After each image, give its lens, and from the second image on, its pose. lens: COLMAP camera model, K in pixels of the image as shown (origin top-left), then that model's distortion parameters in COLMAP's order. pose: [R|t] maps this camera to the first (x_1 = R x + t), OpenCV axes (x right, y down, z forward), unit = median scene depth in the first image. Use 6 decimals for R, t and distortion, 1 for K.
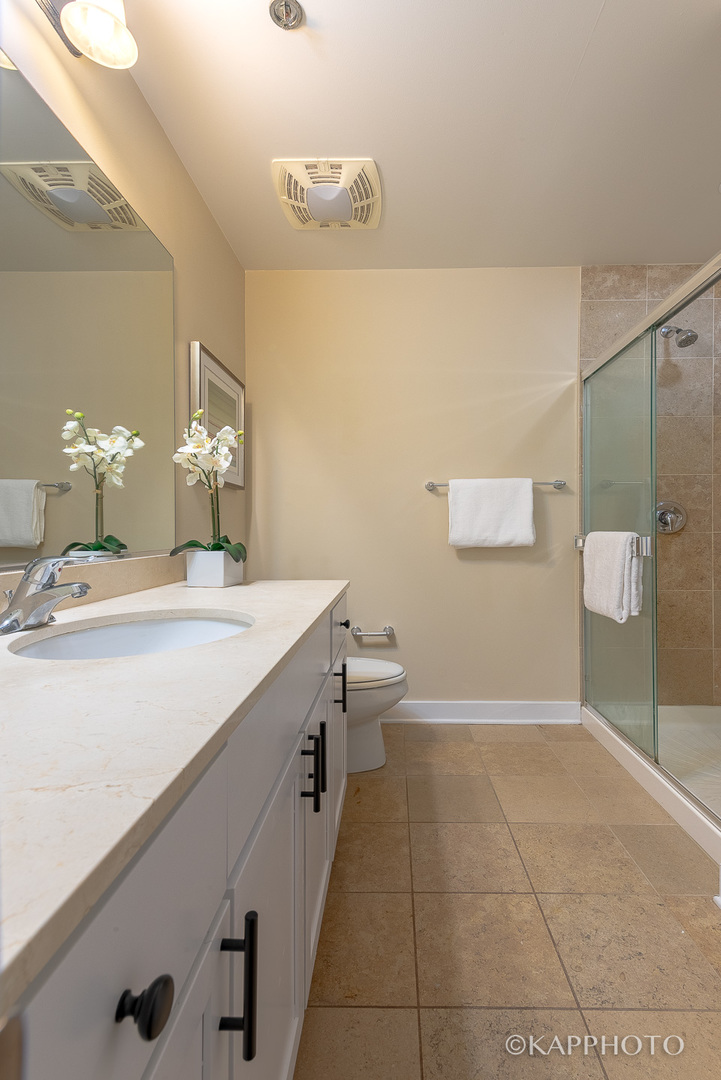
lens RADIAL K [[459.5, 0, 397.6], [0, 459.5, 540.4], [0, 0, 1]] dist [0.002212, -0.001070]
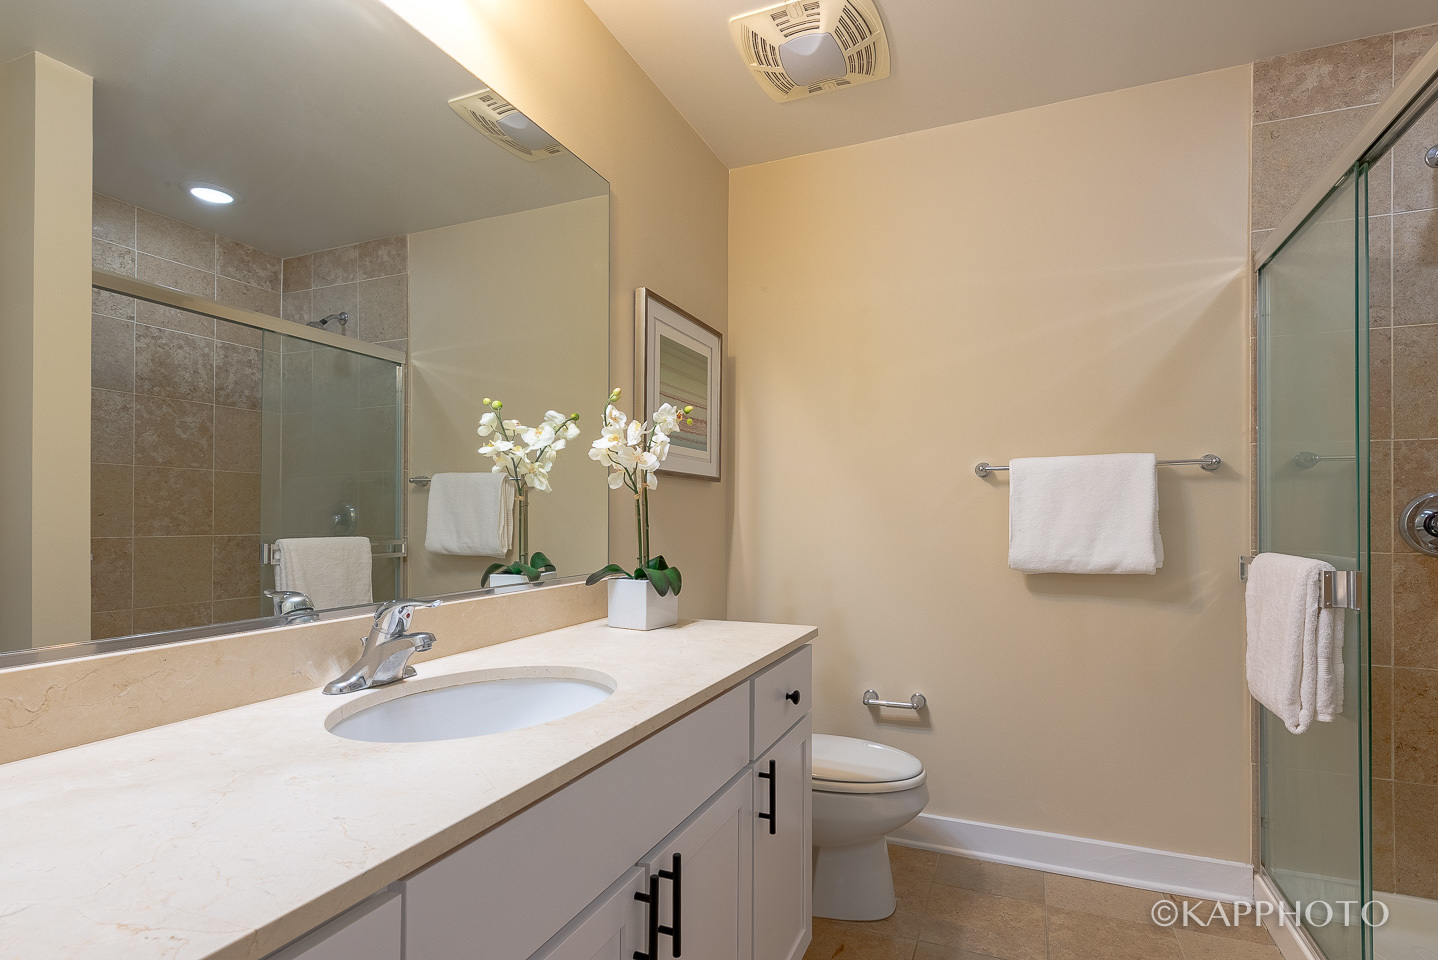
lens RADIAL K [[699.6, 0, 757.4], [0, 699.6, 528.8], [0, 0, 1]] dist [0.003267, -0.006074]
pose [[0.936552, -0.009606, -0.350398, 0.139994], [0.005161, 0.999894, -0.013618, -0.034478], [0.350492, 0.010945, 0.936502, 0.022398]]
